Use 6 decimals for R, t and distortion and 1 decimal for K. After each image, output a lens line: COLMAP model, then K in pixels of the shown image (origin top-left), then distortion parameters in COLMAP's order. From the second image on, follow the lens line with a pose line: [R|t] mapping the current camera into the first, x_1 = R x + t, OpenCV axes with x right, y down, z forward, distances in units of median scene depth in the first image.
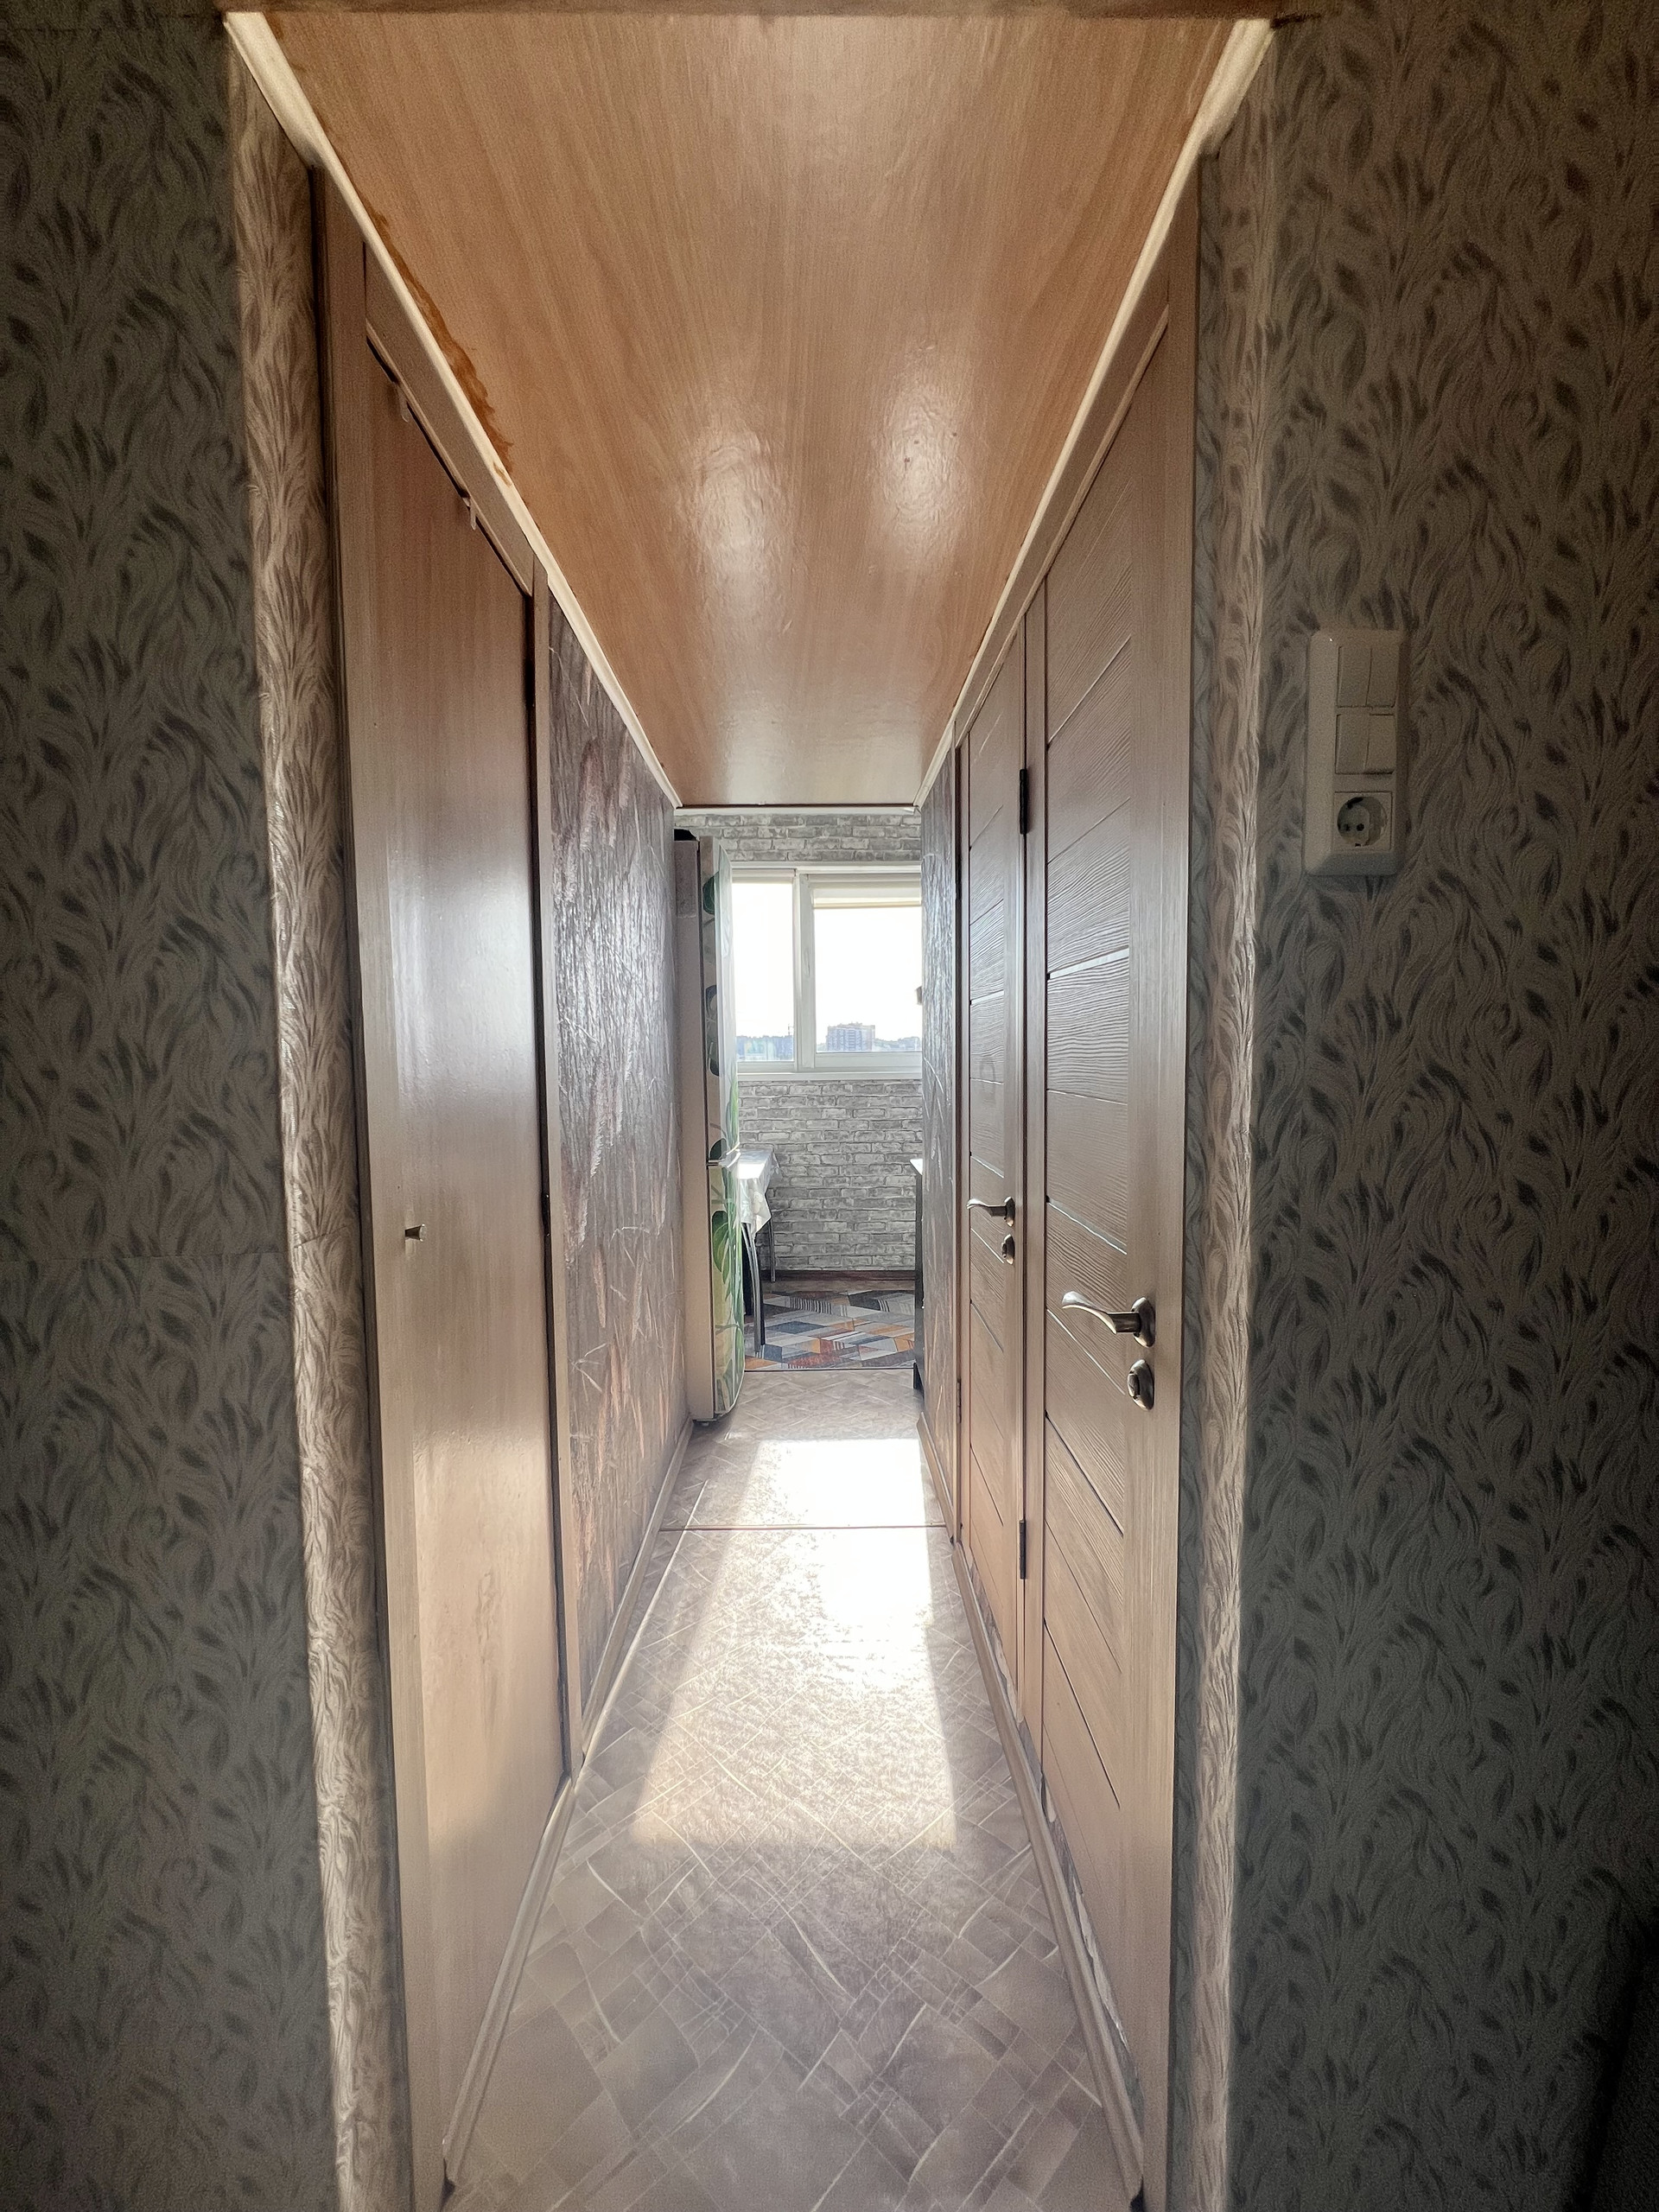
lens RADIAL K [[888.4, 0, 824.4], [0, 888.4, 1116.6], [0, 0, 1]] dist [-0.009932, 0.003135]
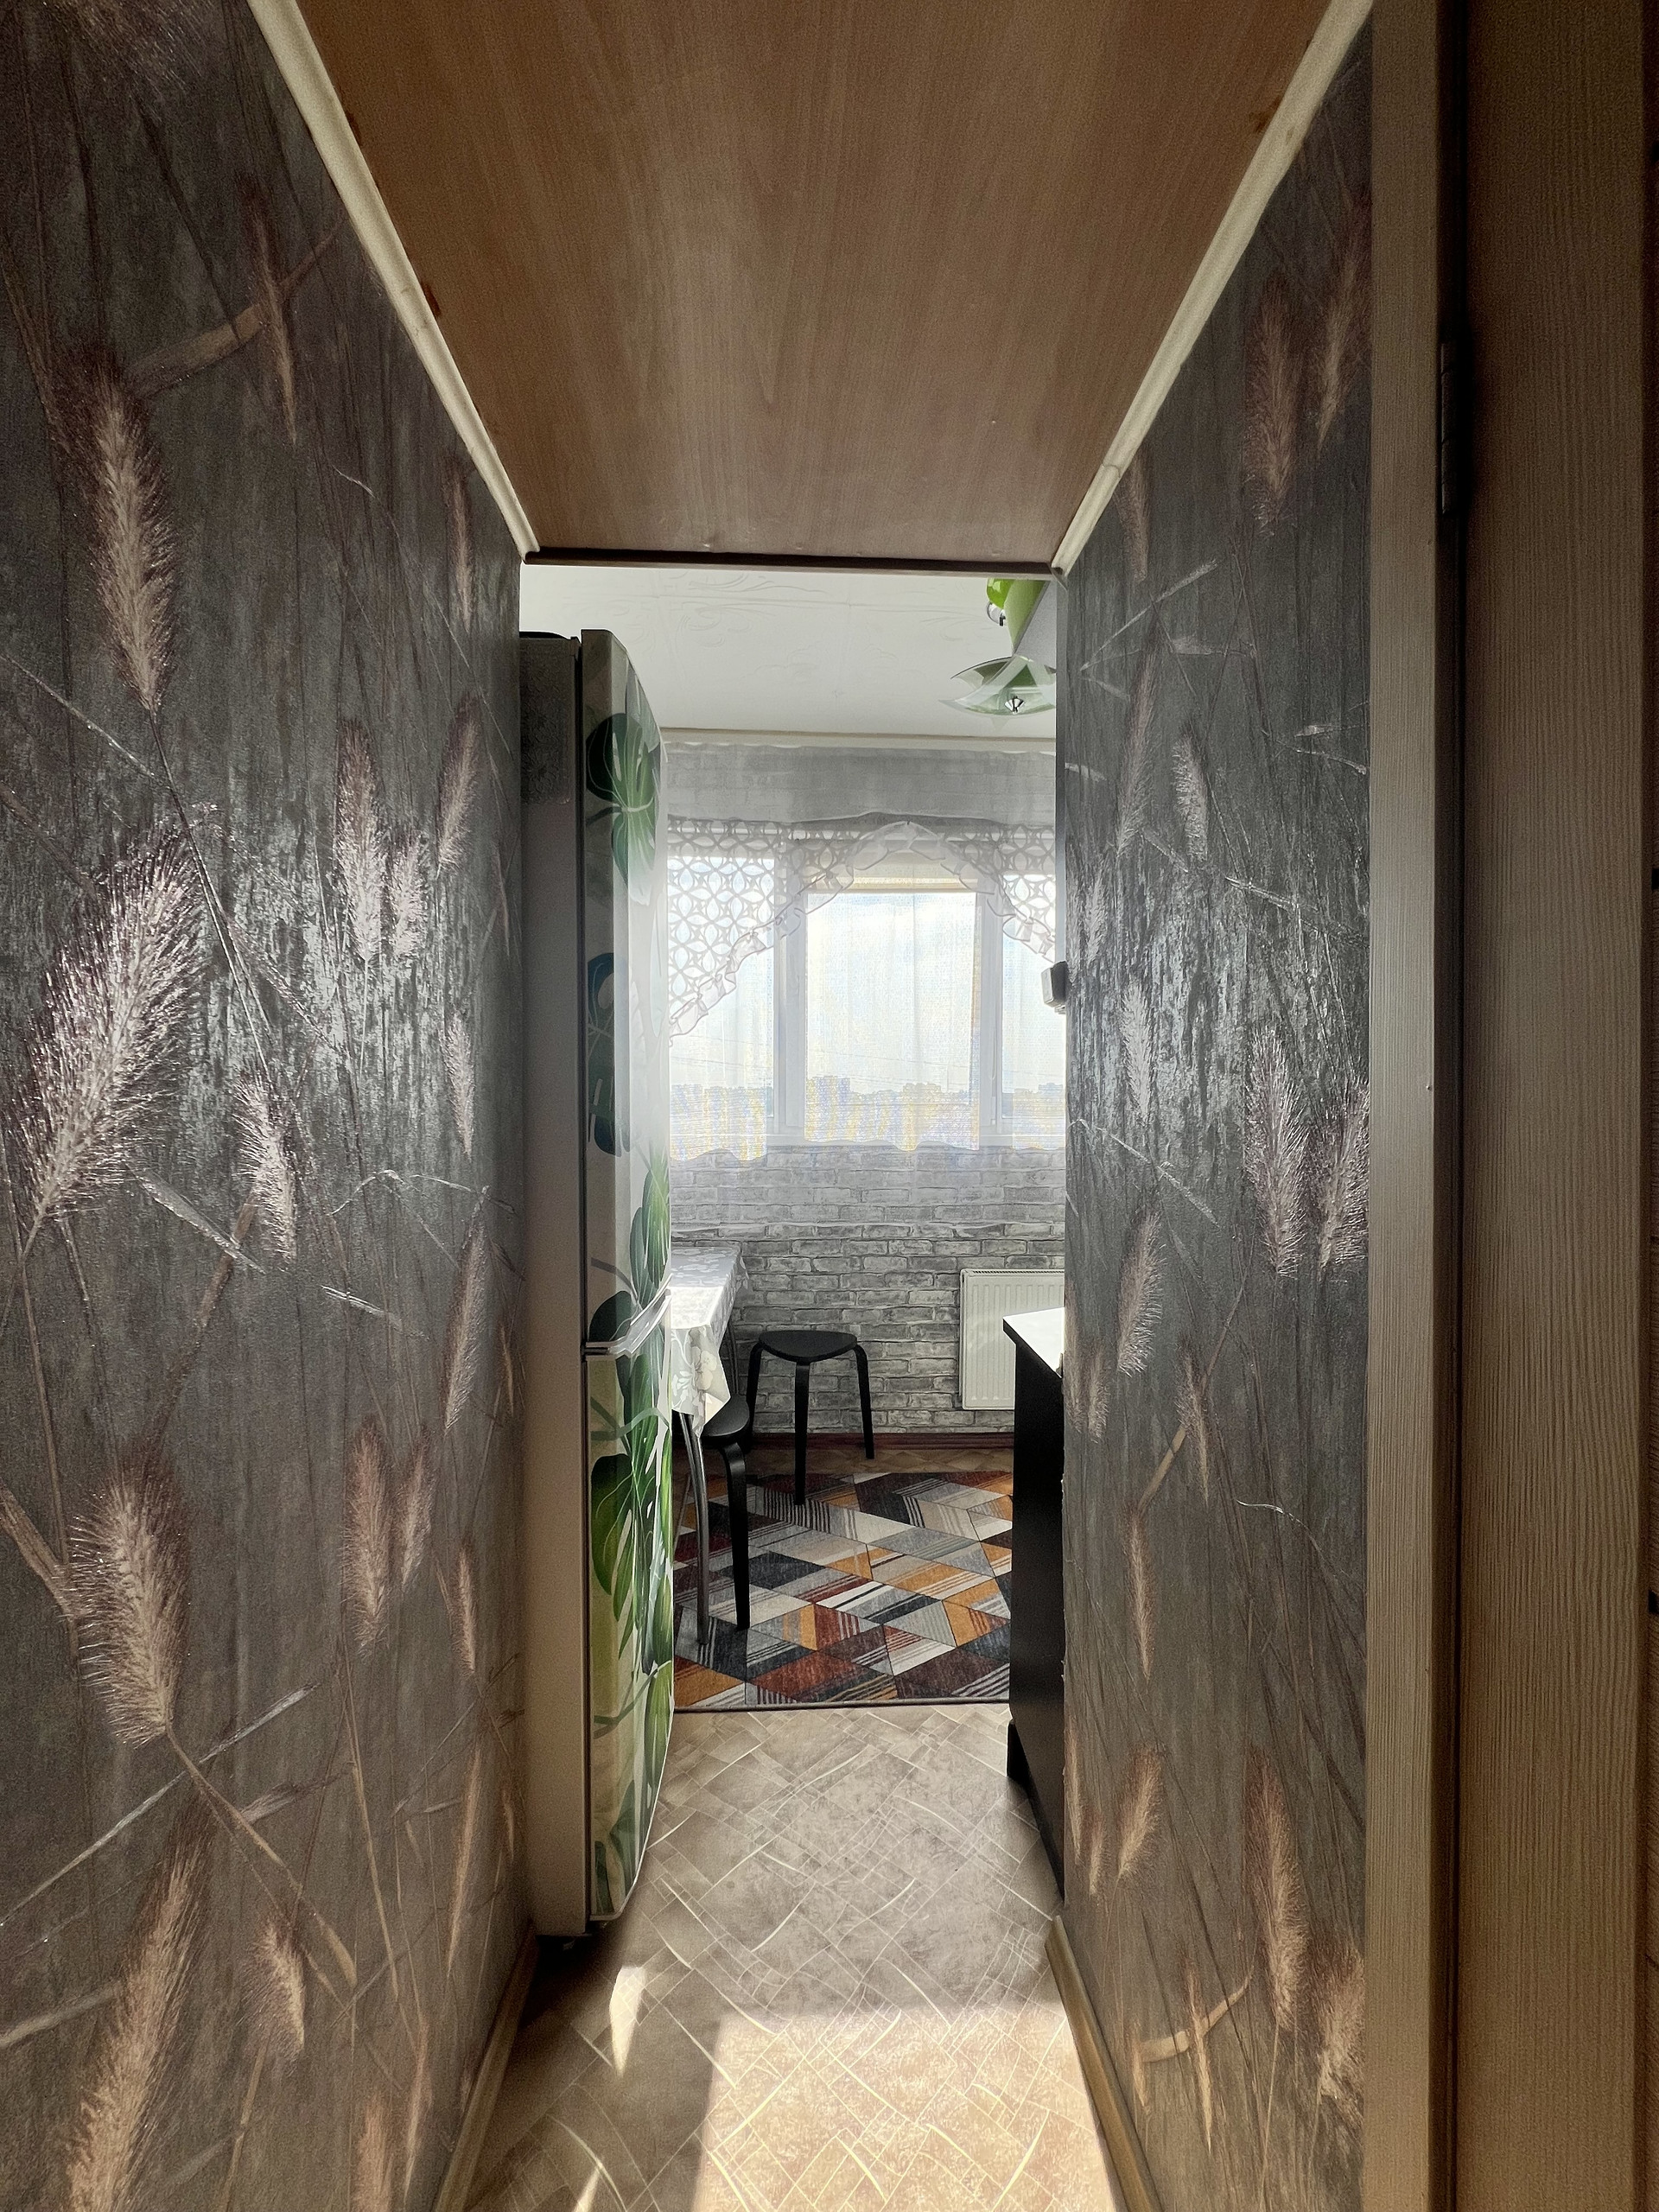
lens RADIAL K [[881.1, 0, 826.7], [0, 881.1, 1105.8], [0, 0, 1]] dist [-0.003168, 0.000516]
pose [[0.999419, 0.013175, 0.031426, -0.019827], [-0.010953, 0.997497, -0.069854, -0.031712], [-0.032268, 0.069469, 0.997062, 0.430321]]
